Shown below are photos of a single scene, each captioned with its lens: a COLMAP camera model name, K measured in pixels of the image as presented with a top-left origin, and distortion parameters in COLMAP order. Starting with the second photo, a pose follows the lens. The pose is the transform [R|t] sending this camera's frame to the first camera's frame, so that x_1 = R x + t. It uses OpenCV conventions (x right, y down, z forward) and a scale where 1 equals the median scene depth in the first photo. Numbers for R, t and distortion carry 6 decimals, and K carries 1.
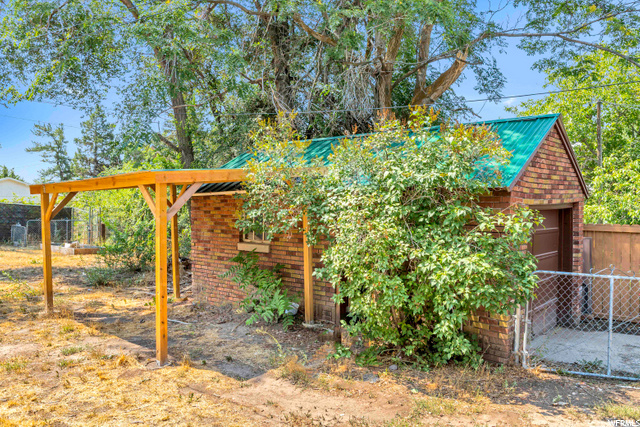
lens RADIAL K [[497.5, 0, 318.9], [0, 497.5, 212.6], [0, 0, 1]] dist [0.048869, -0.000287]
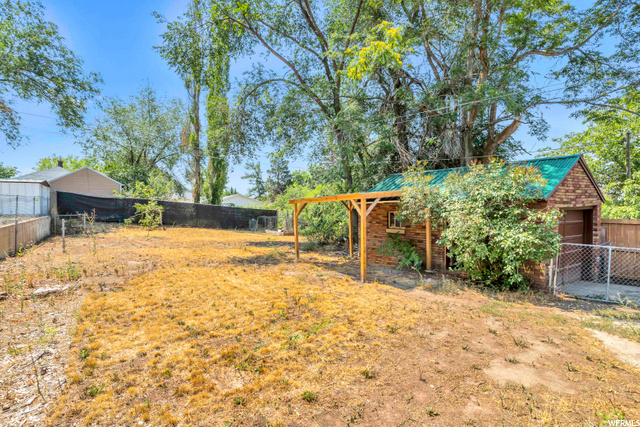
lens RADIAL K [[339.6, 0, 321.8], [0, 339.6, 217.5], [0, 0, 1]] dist [0.001671, 0.003993]
pose [[0.969612, 0.000145, -0.244646, -0.104633], [0.002860, 0.999925, 0.011927, 0.003379], [0.244630, -0.012265, 0.969539, -0.373643]]
